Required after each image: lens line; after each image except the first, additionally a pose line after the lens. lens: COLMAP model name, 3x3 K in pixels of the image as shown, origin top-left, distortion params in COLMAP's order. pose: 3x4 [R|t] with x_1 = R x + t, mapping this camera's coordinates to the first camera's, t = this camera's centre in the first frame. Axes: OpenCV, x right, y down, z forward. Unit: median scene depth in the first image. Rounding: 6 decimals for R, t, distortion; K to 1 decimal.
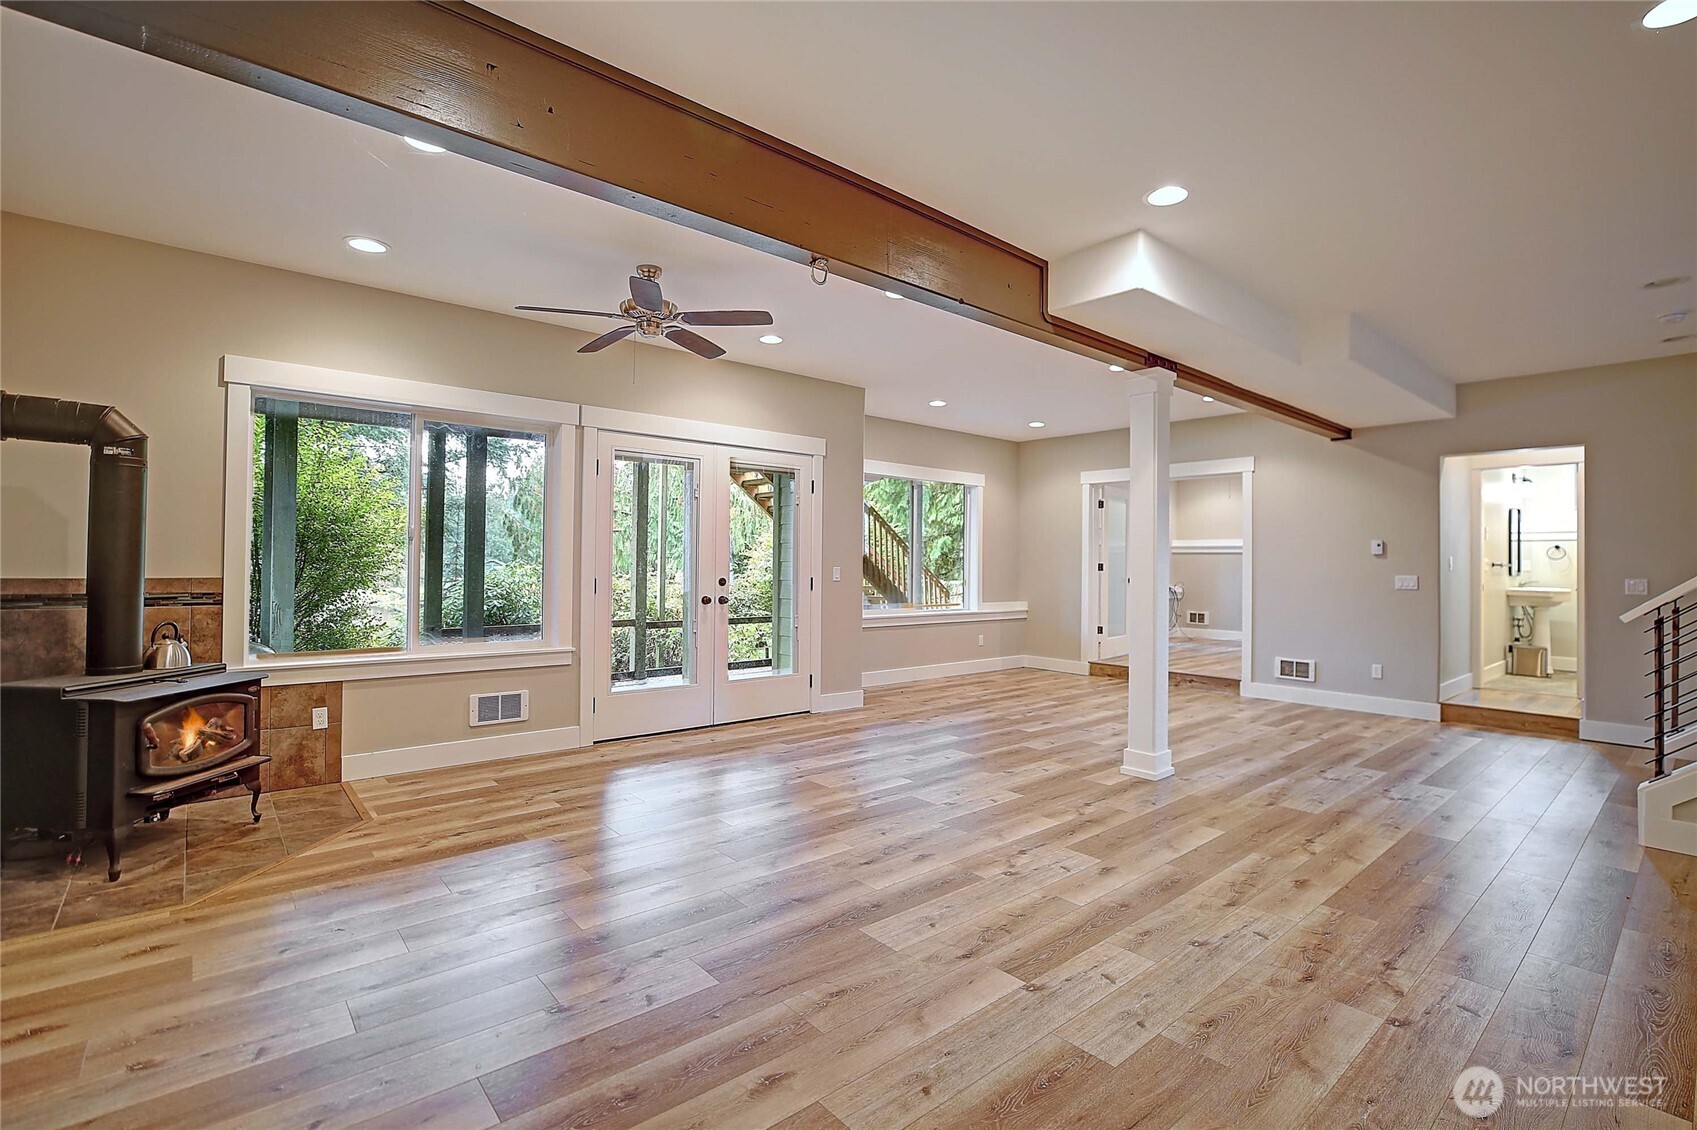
lens RADIAL K [[770.6, 0, 861.6], [0, 770.6, 558.7], [0, 0, 1]] dist [-0.038548, 0.017262]
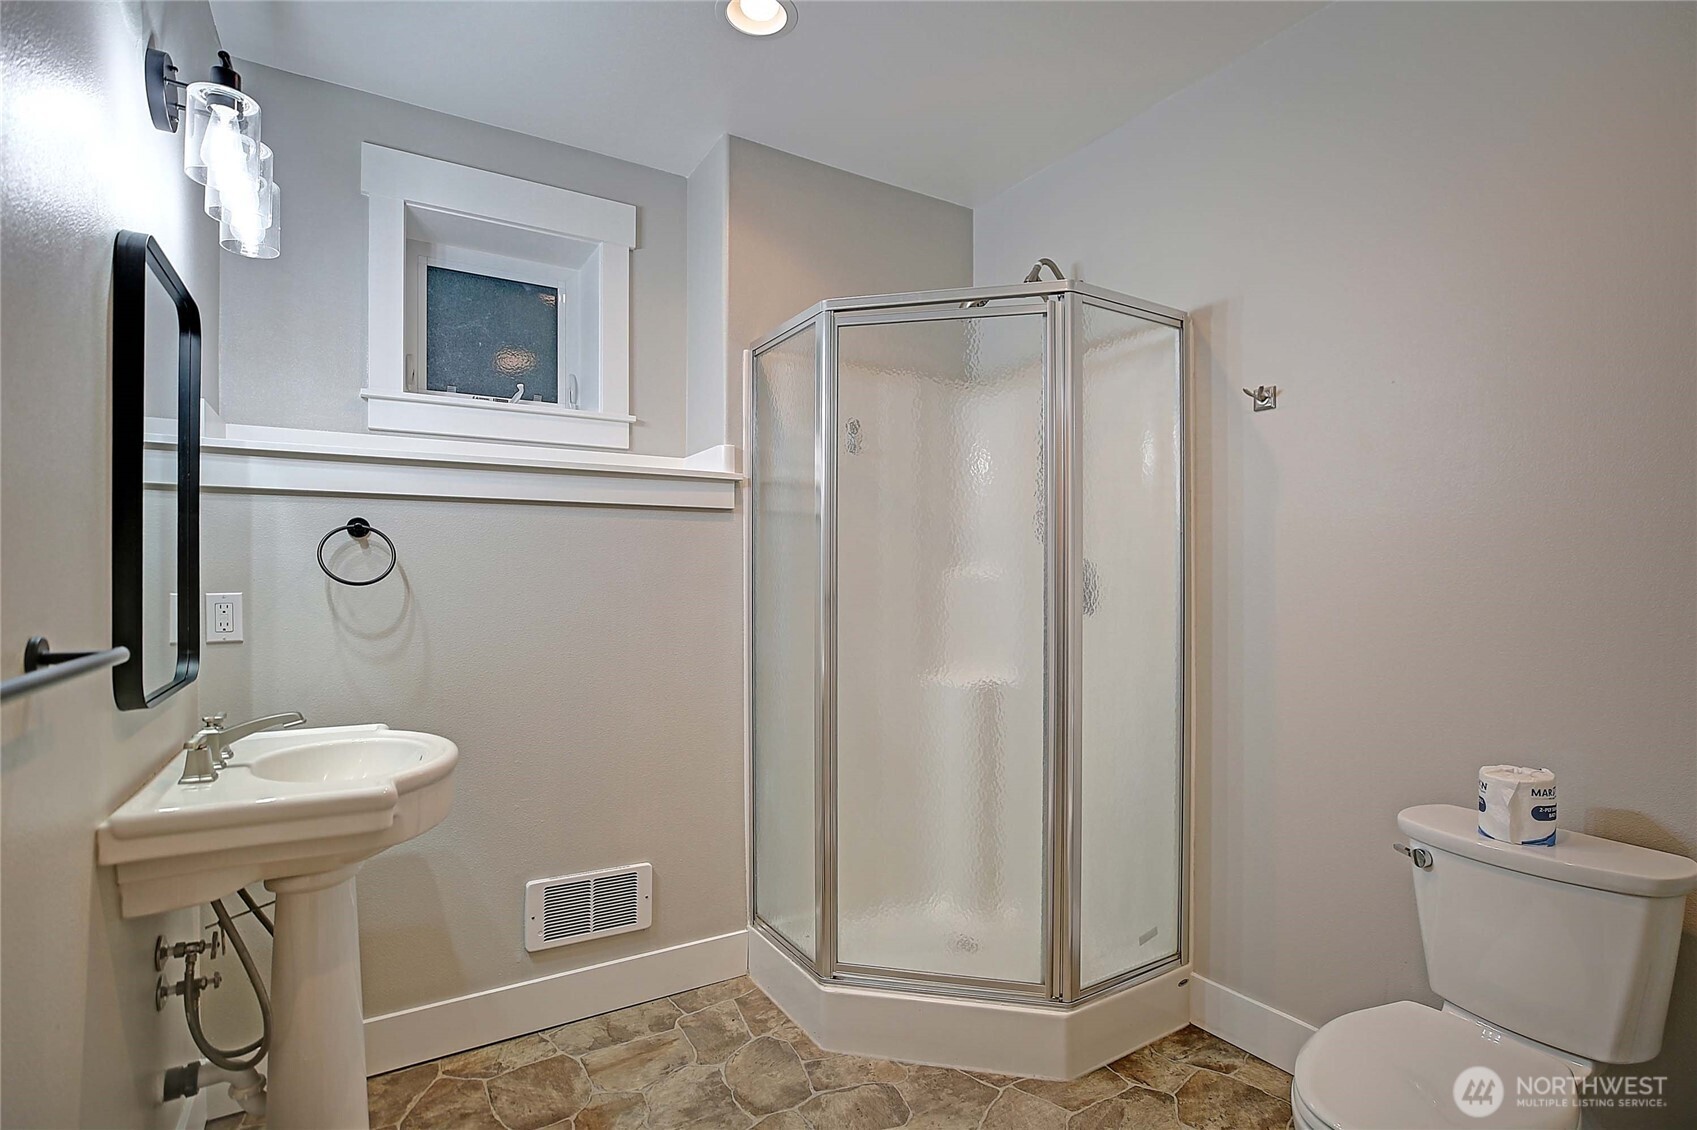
lens RADIAL K [[770.6, 0, 861.6], [0, 770.6, 558.7], [0, 0, 1]] dist [-0.038548, 0.017262]
pose [[0.134998, -0.009510, 0.990800, 0.716899], [0.002843, 0.999954, 0.009210, -0.008231], [-0.990842, 0.001574, 0.135019, 0.820702]]
